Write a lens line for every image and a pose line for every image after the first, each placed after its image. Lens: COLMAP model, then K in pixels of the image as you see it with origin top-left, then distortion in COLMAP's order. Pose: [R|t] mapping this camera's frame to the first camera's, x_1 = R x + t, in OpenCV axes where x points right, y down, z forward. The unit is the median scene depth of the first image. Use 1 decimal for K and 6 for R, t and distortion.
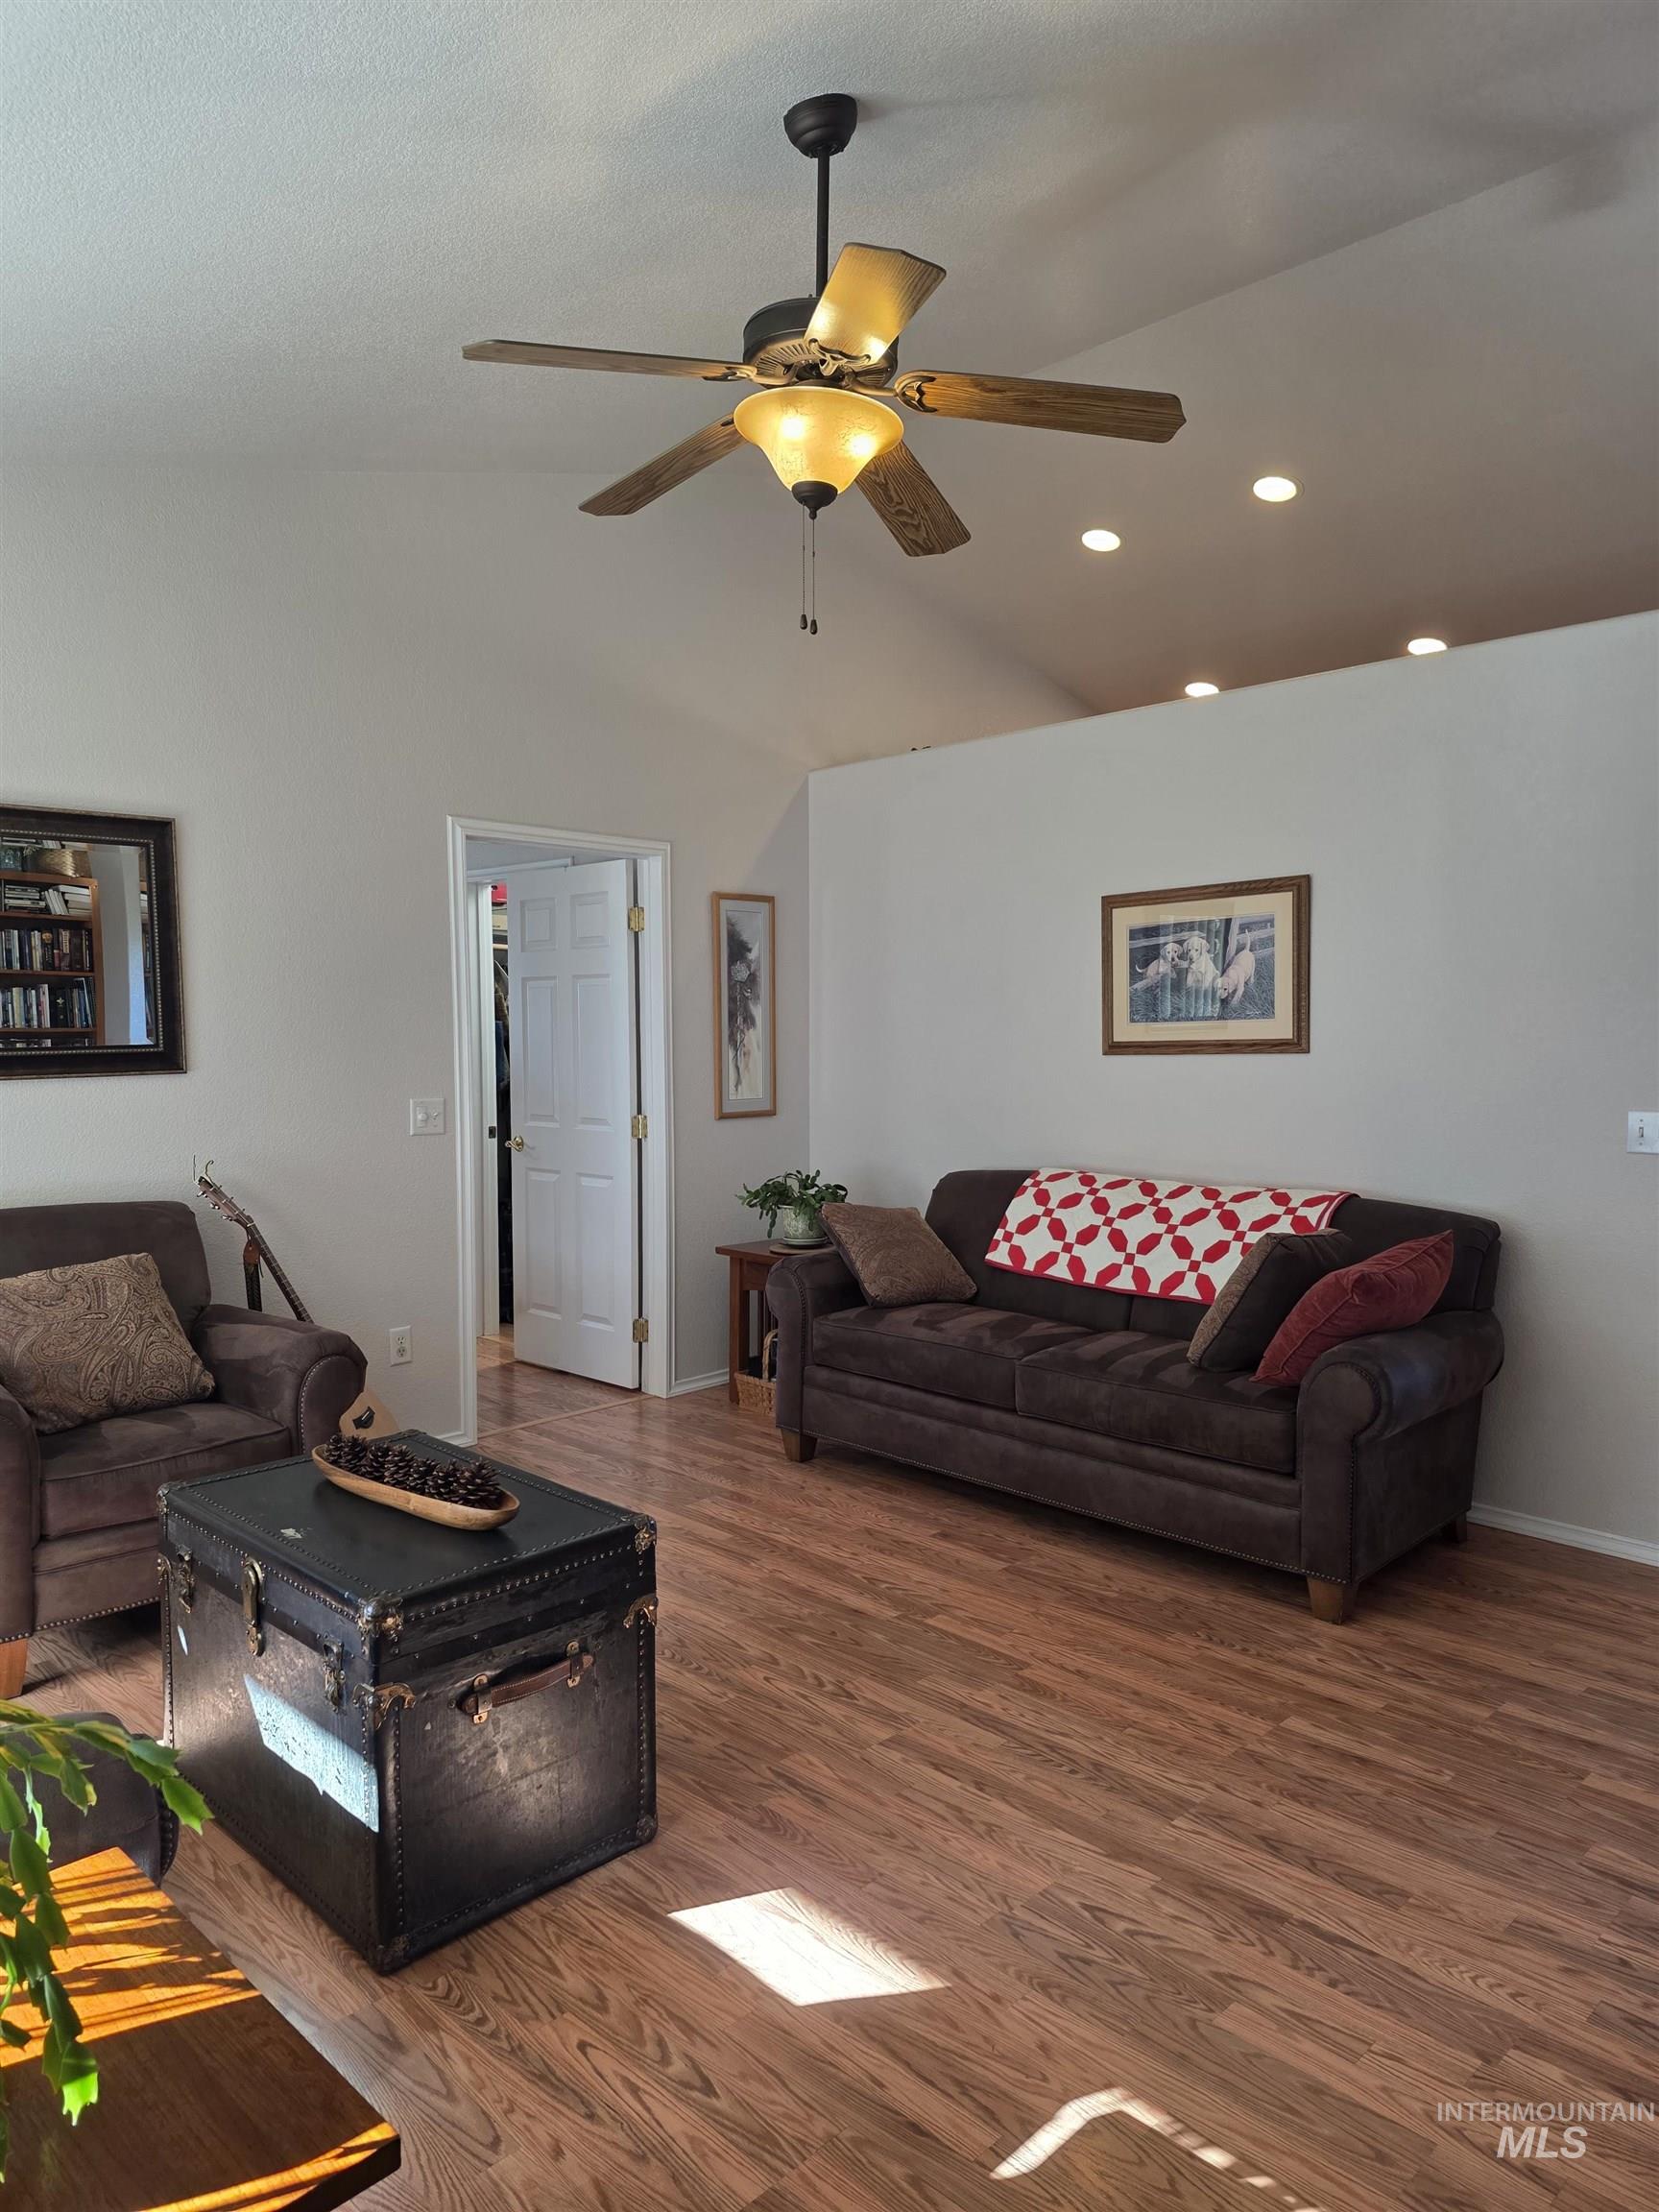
lens RADIAL K [[1468.5, 0, 811.5], [0, 1468.5, 1116.4], [0, 0, 1]] dist [0.072592, -0.047482]
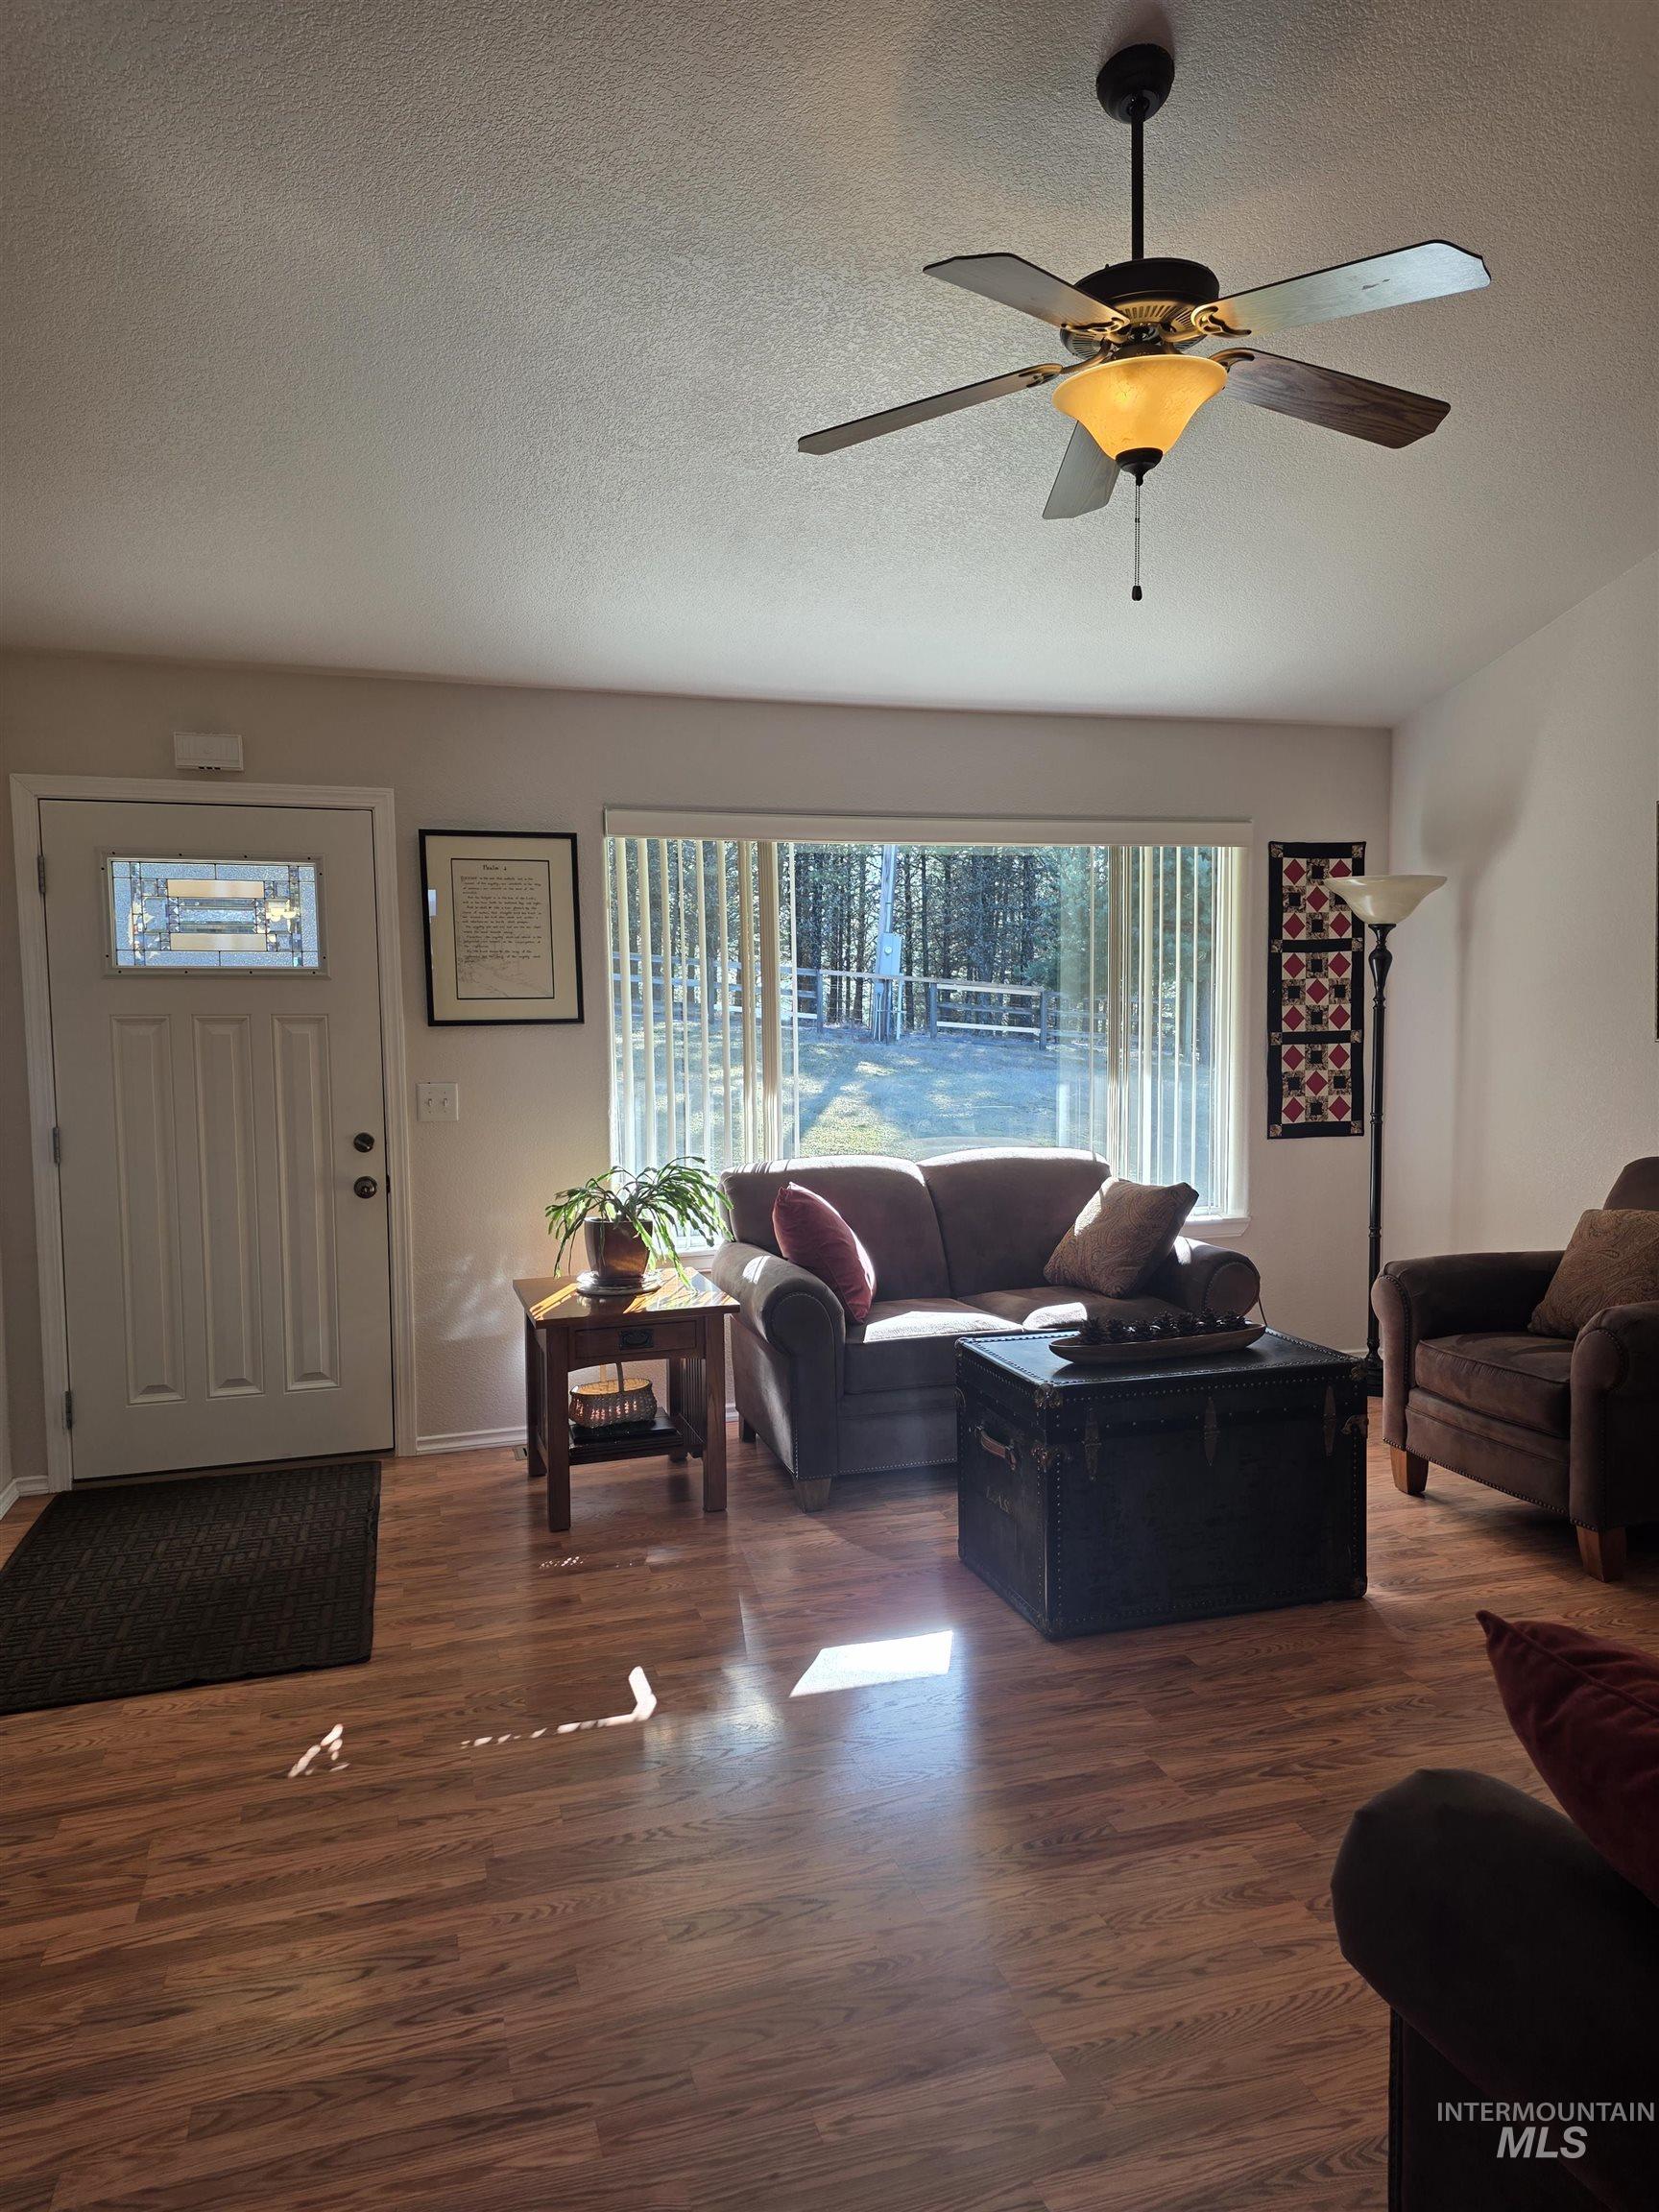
lens RADIAL K [[1468.5, 0, 835.7], [0, 1468.5, 1124.4], [0, 0, 1]] dist [0.072592, -0.047482]
pose [[-0.461297, 0.069691, -0.884505, 0.994173], [-0.041213, 0.994151, 0.099824, -0.063993], [0.886288, 0.082502, -0.455727, 1.293533]]
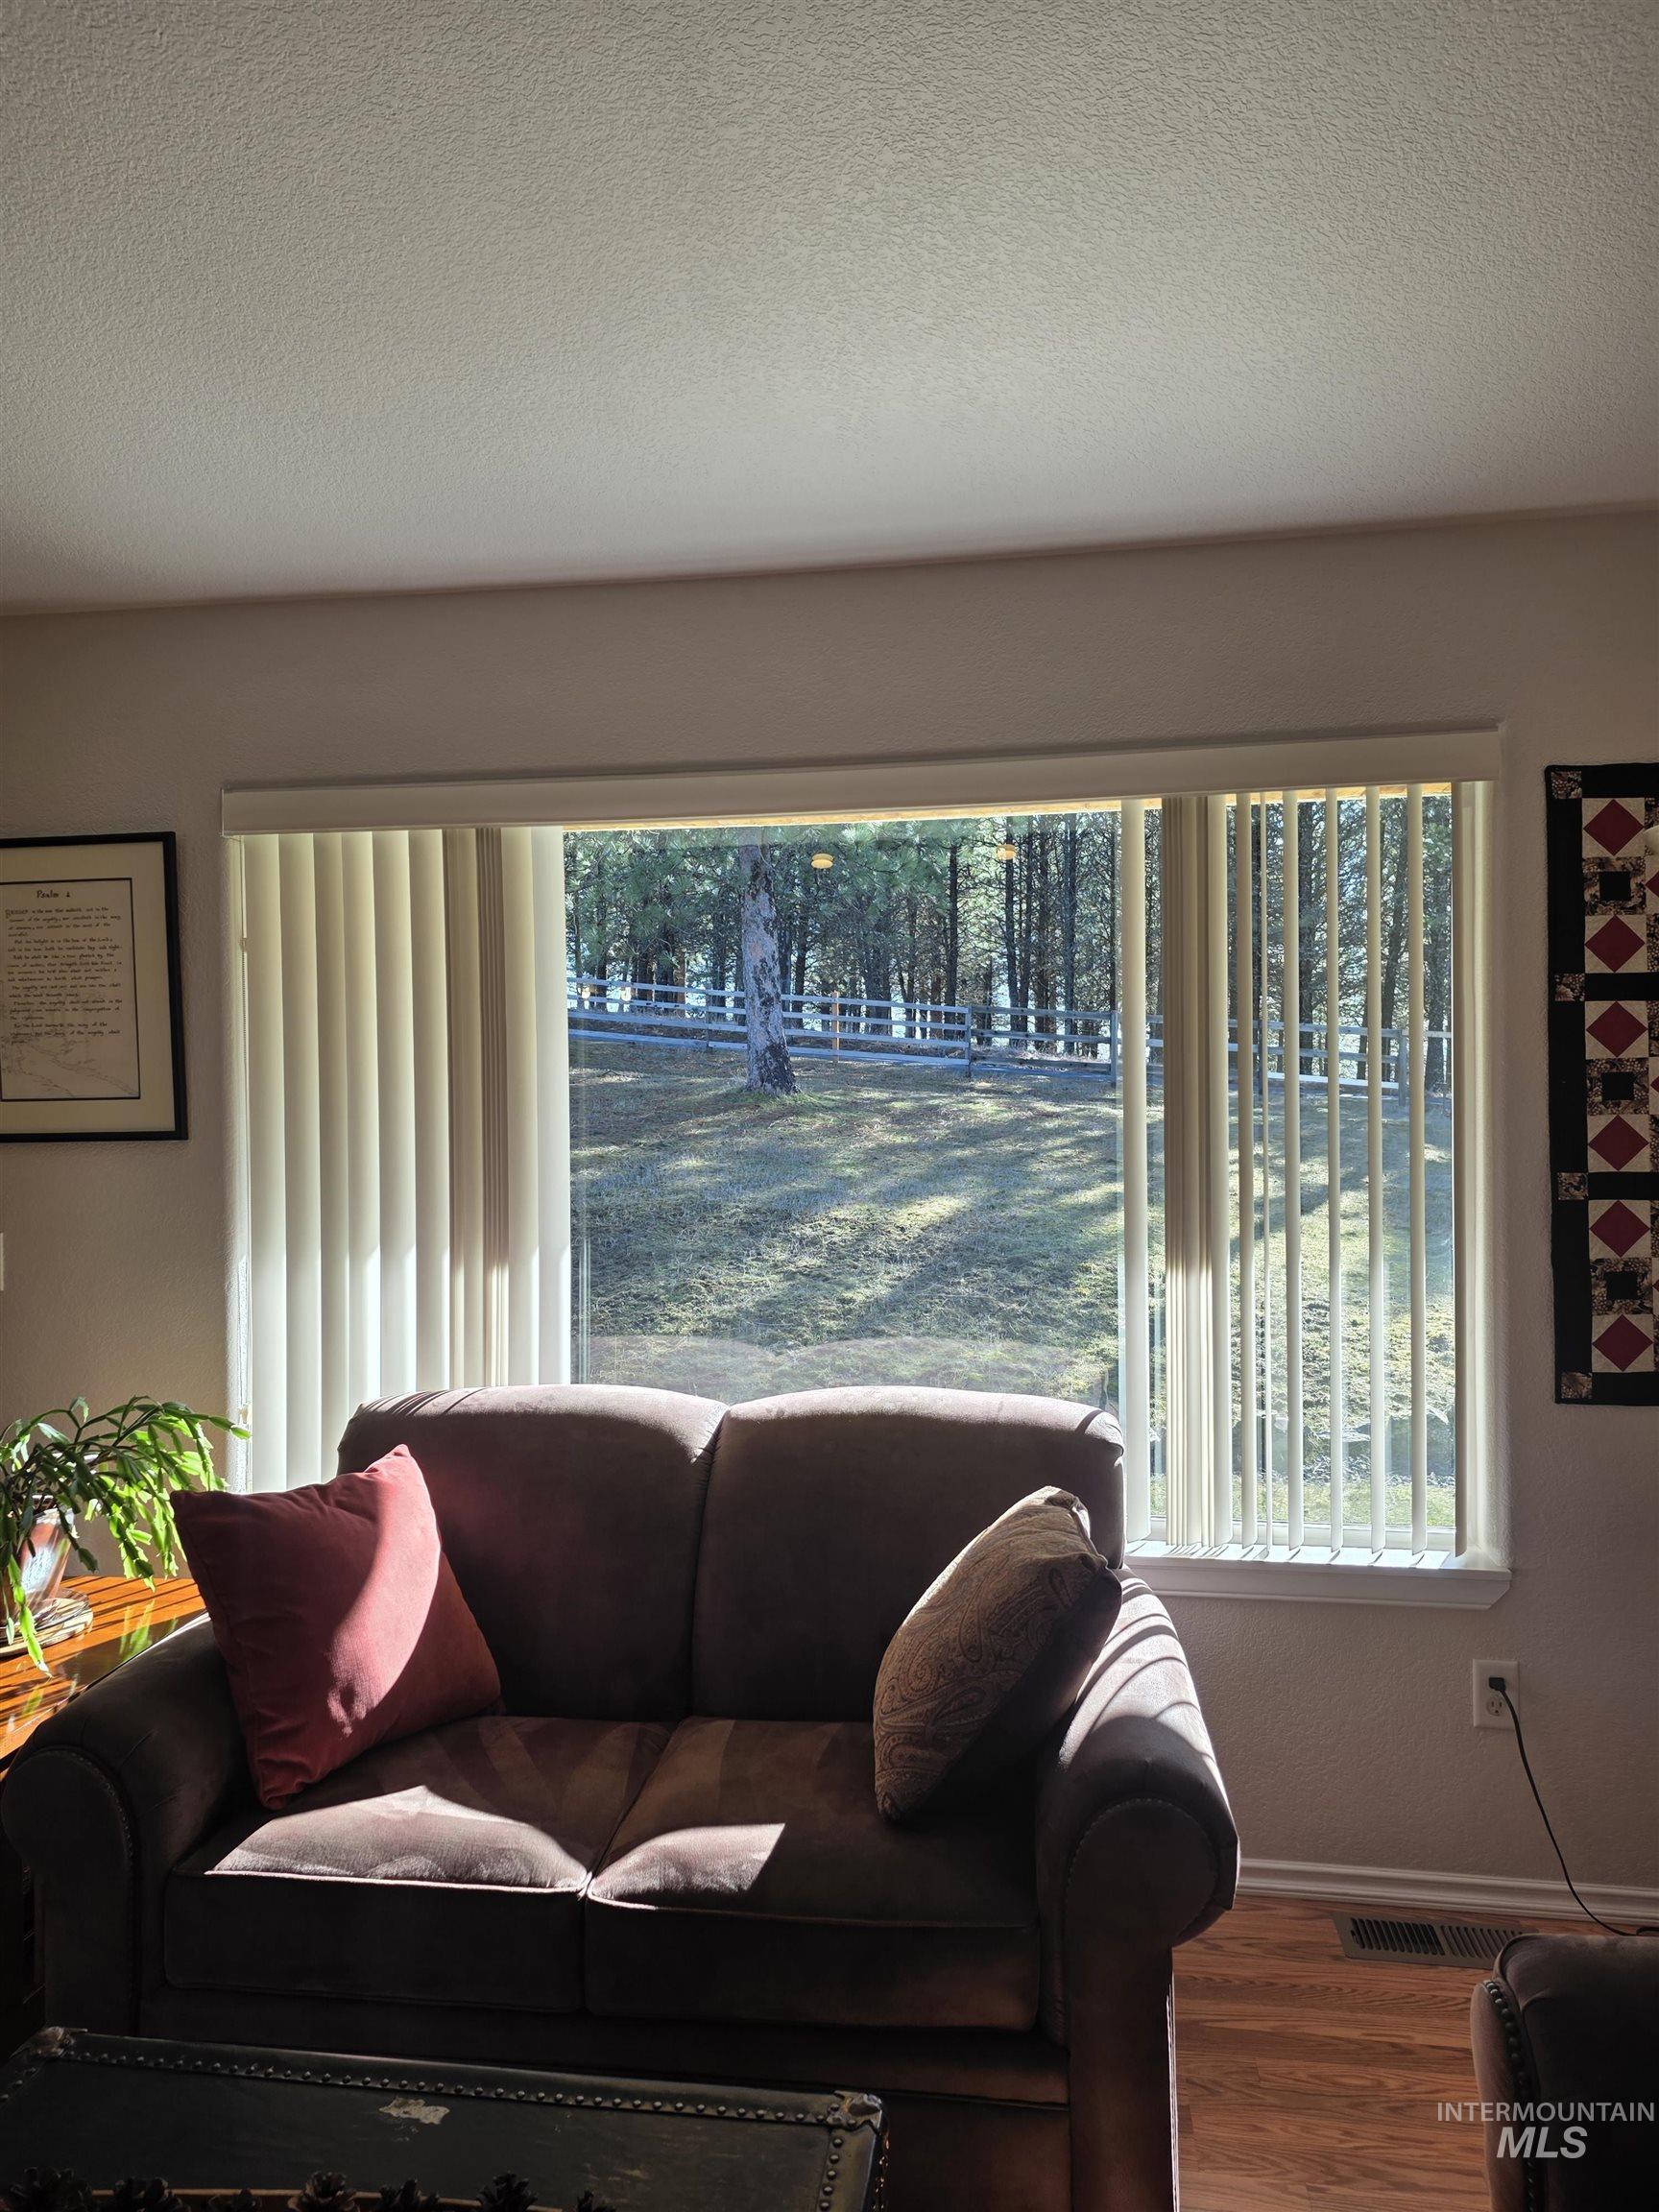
lens RADIAL K [[1468.5, 0, 821.1], [0, 1468.5, 1107.0], [0, 0, 1]] dist [0.072592, -0.047482]
pose [[-0.797159, 0.011241, -0.603665, -0.134408], [-0.027885, 0.998074, 0.055409, -0.092684], [0.603126, 0.061003, -0.795310, 1.356545]]
